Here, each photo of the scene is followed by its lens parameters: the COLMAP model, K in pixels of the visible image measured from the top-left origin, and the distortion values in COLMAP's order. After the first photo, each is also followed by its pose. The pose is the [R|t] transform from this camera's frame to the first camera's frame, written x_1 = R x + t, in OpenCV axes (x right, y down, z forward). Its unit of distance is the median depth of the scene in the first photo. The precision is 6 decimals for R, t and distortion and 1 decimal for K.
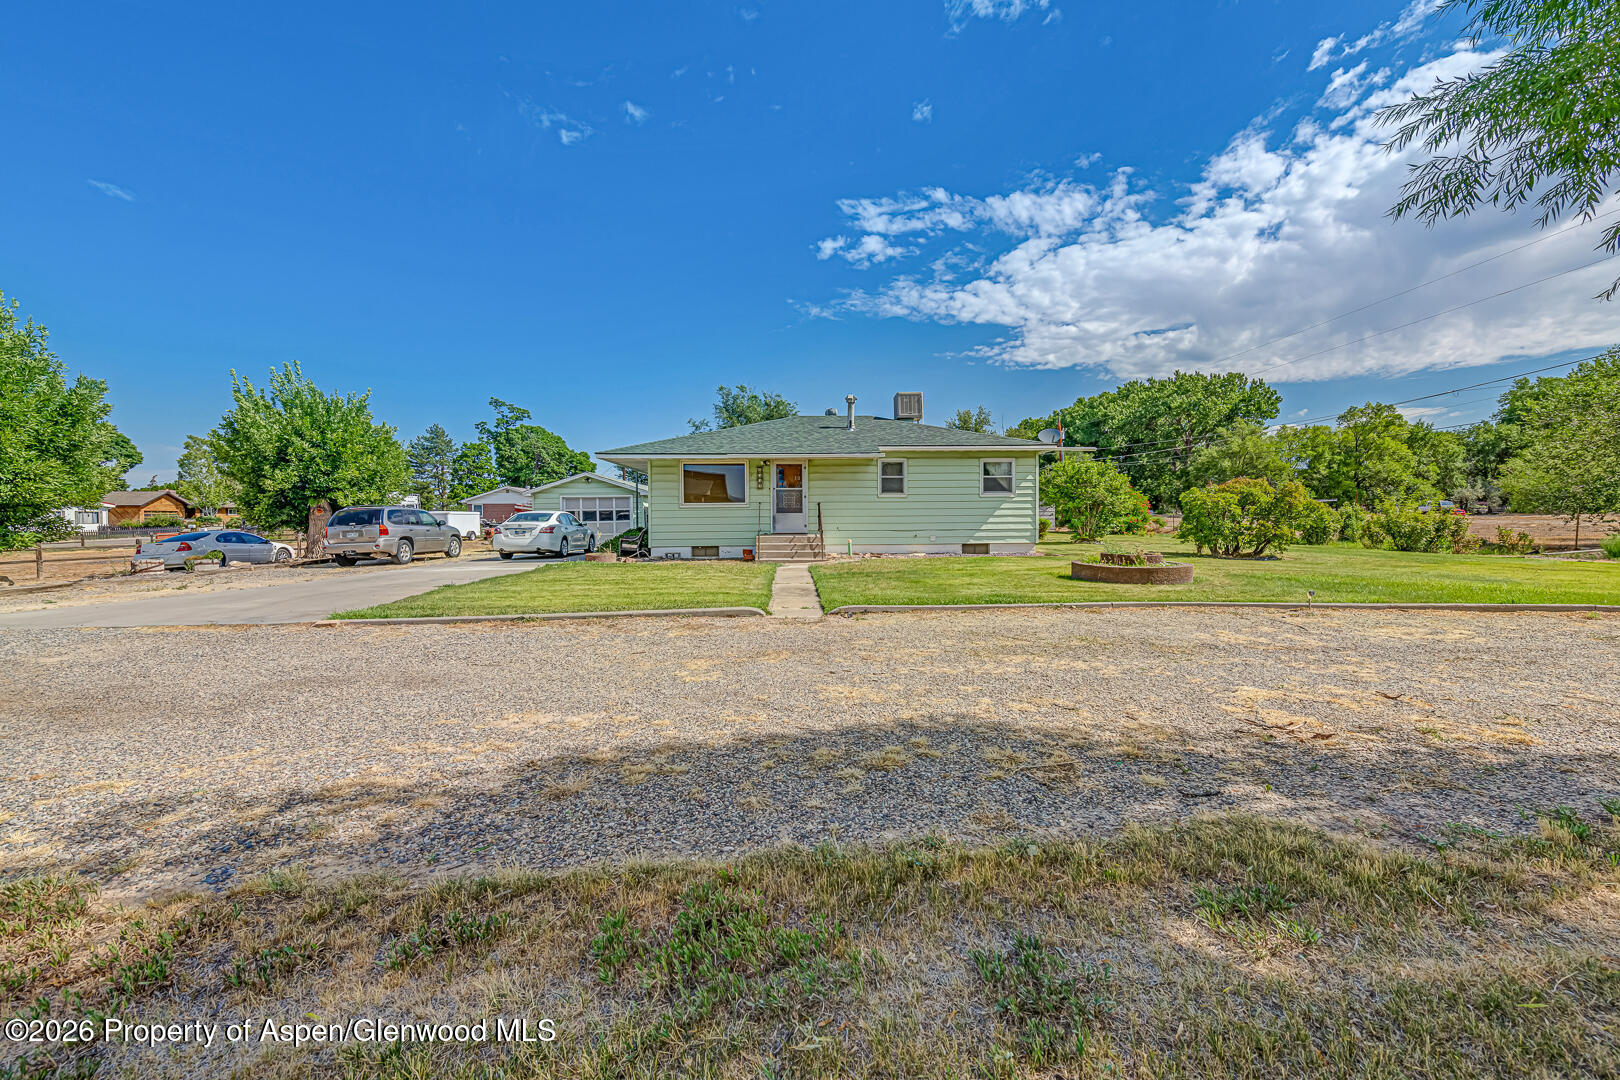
lens RADIAL K [[646.2, 0, 813.3], [0, 646.2, 525.2], [0, 0, 1]] dist [0.000347, -0.000172]
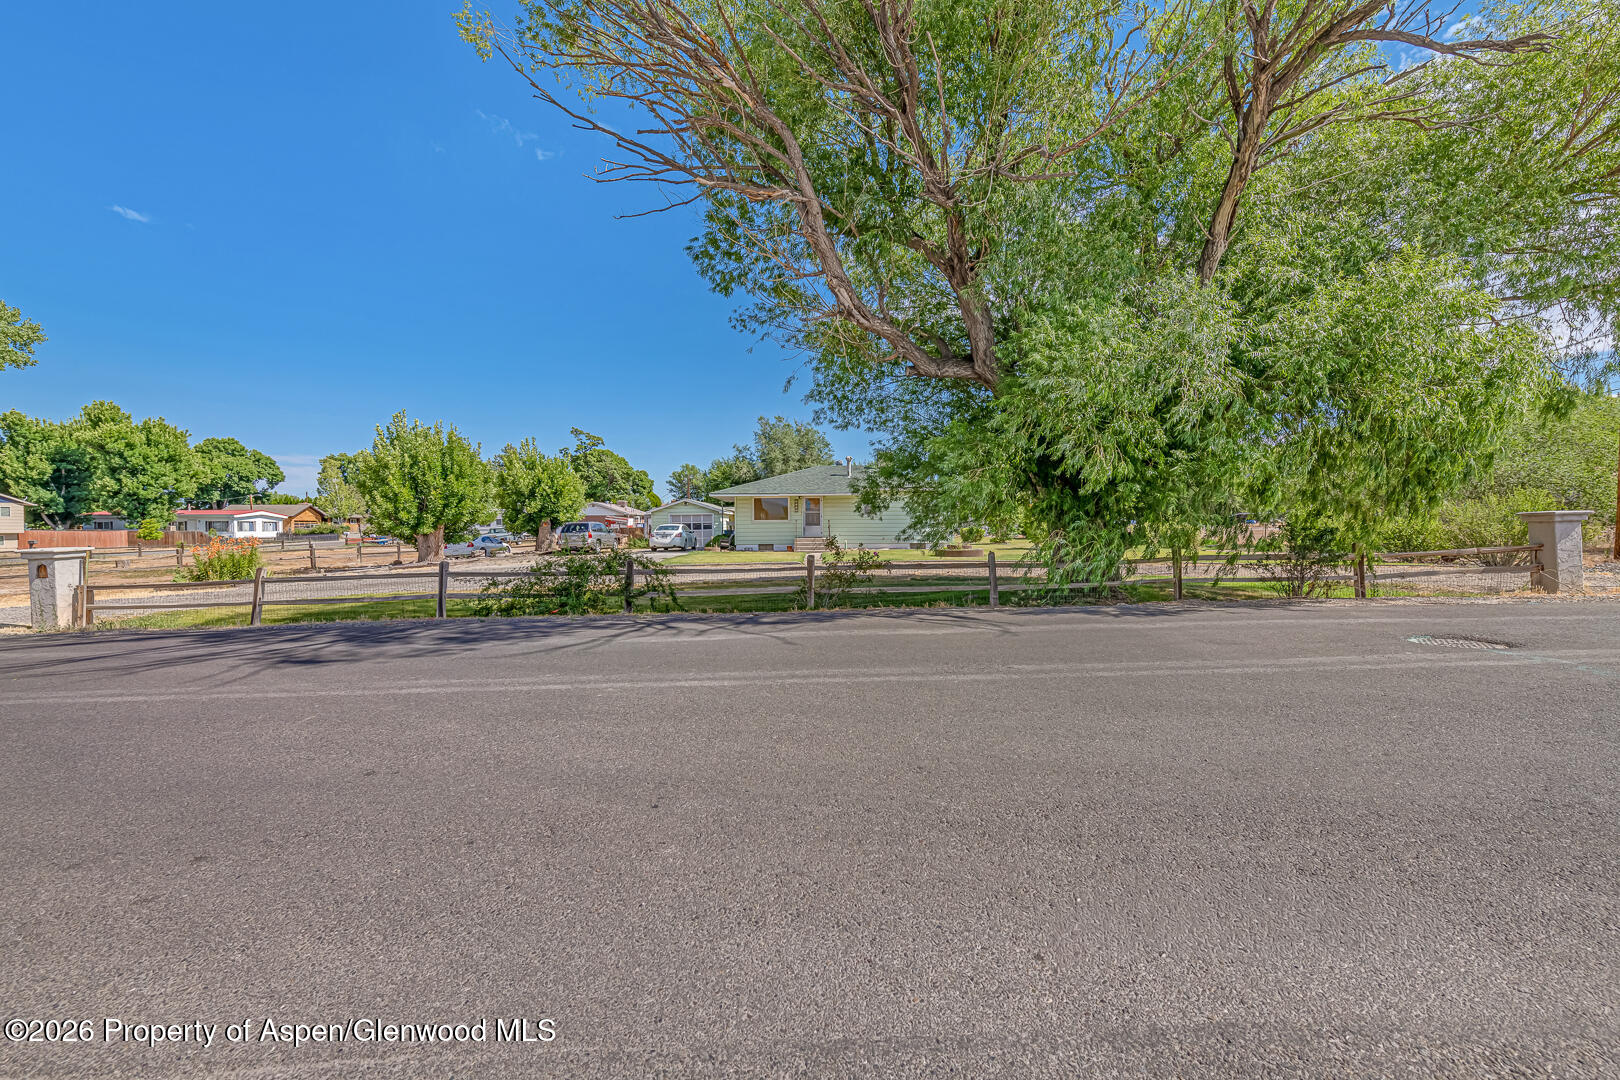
lens RADIAL K [[646.2, 0, 813.3], [0, 646.2, 525.2], [0, 0, 1]] dist [0.000347, -0.000172]
pose [[0.998784, 0.001543, -0.049284, 0.050416], [-0.002212, 0.999906, -0.013525, 0.003740], [0.049259, 0.013618, 0.998693, -0.748523]]
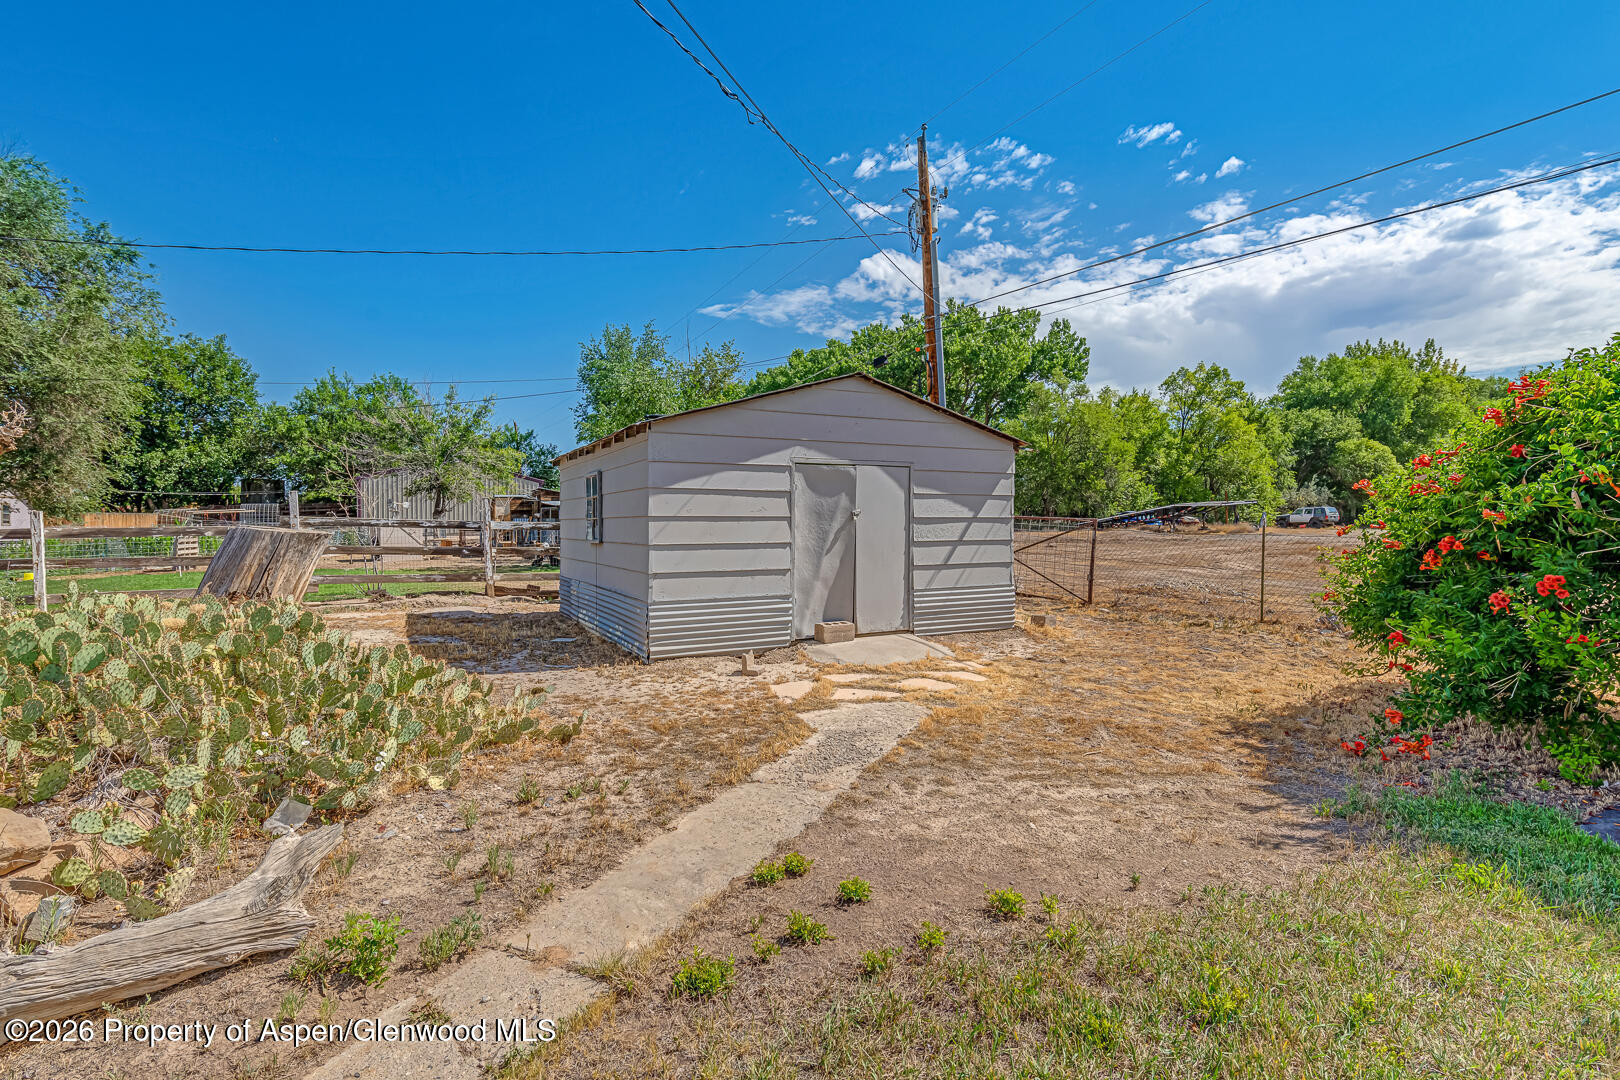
lens RADIAL K [[770.6, 0, 810.0], [0, 770.6, 540.0], [0, 0, 1]] dist [0.003234, 0.000423]
pose [[0.901066, -0.009347, 0.433582, 0.576707], [0.005012, 0.999925, 0.011139, -0.054498], [-0.433654, -0.007864, 0.901045, 2.077755]]
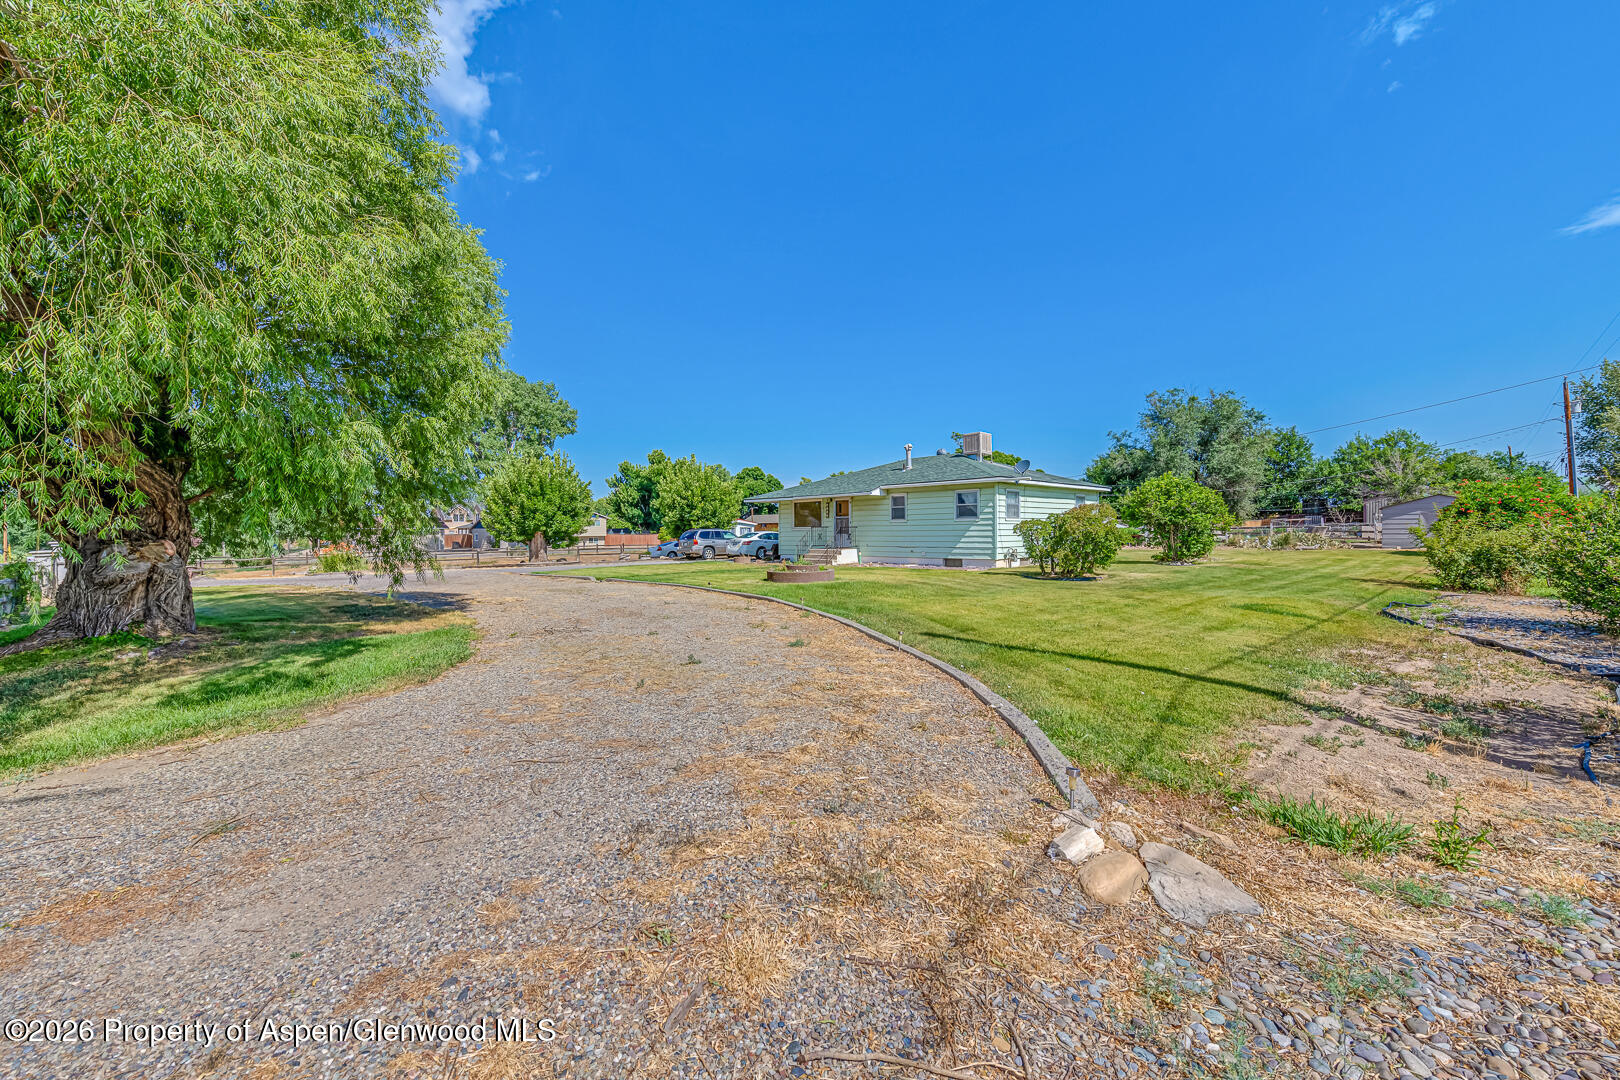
lens RADIAL K [[646.2, 0, 813.3], [0, 646.2, 525.2], [0, 0, 1]] dist [0.000347, -0.000172]
pose [[0.673505, -0.007342, -0.739147, 0.959714], [-0.002911, 0.999917, -0.012585, -0.018665], [0.739177, 0.010628, 0.673427, -0.044996]]
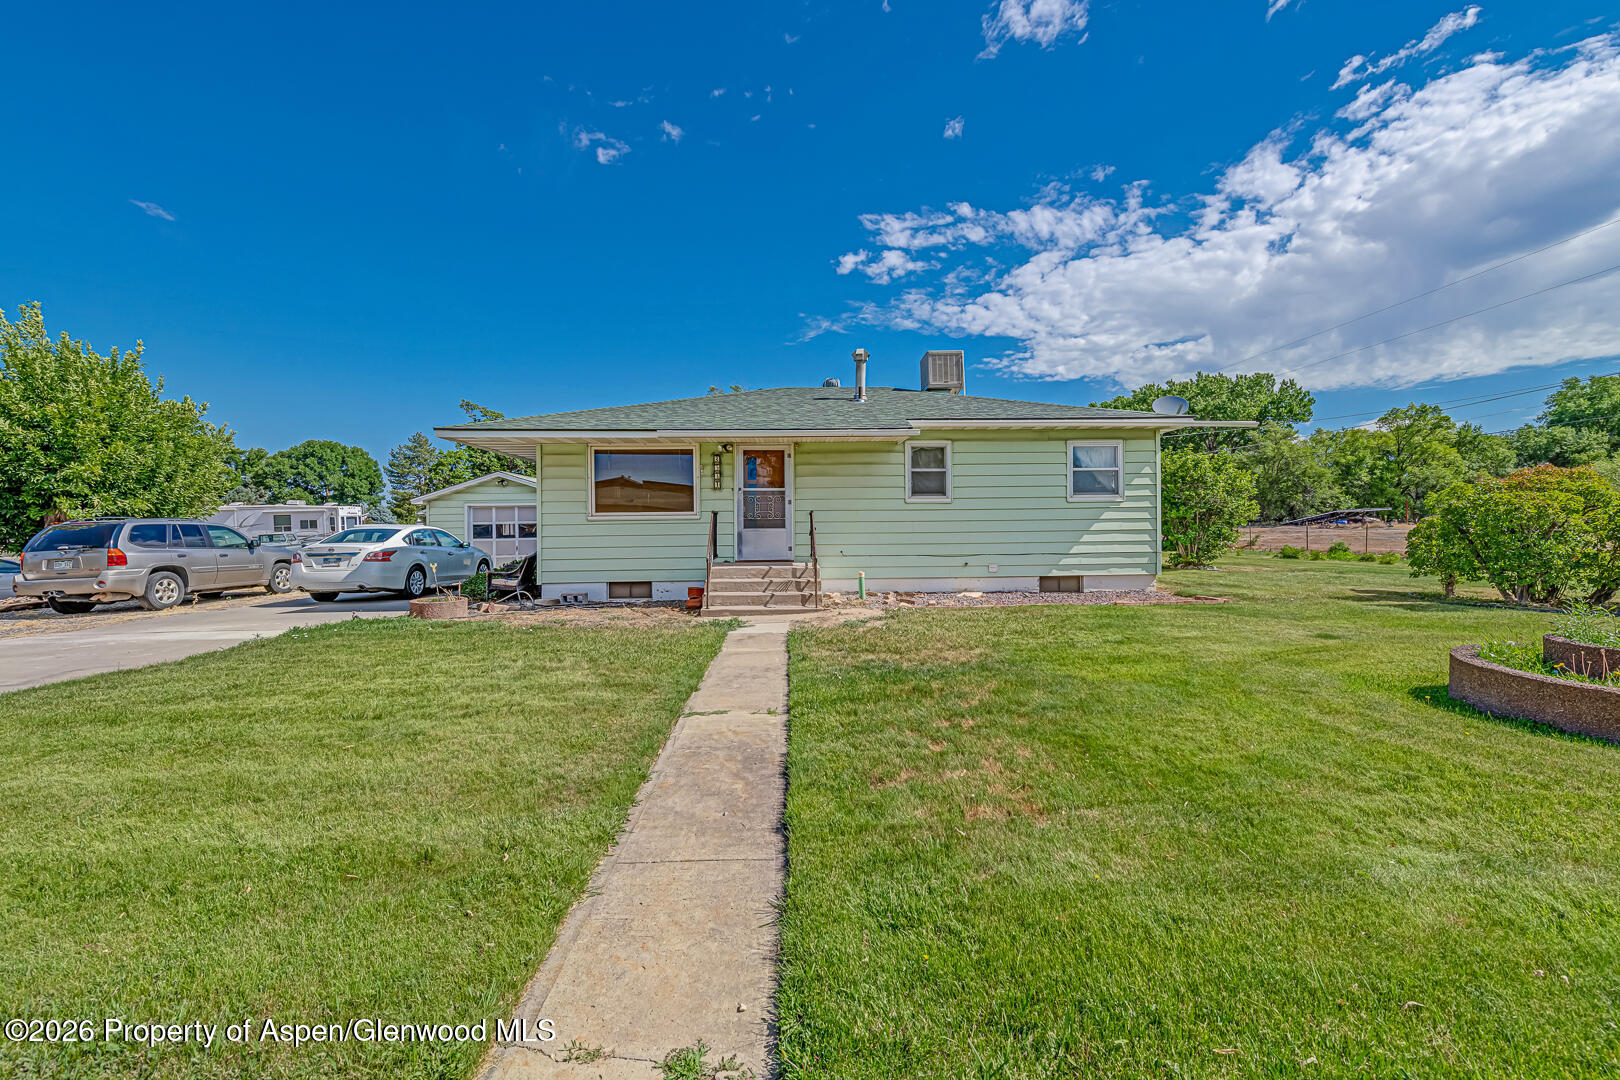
lens RADIAL K [[646.2, 0, 813.3], [0, 646.2, 525.2], [0, 0, 1]] dist [0.000347, -0.000172]
pose [[0.999994, -0.002936, -0.001848, 0.010996], [0.002905, 0.999853, -0.016905, -0.010417], [0.001898, 0.016899, 0.999855, 0.356044]]
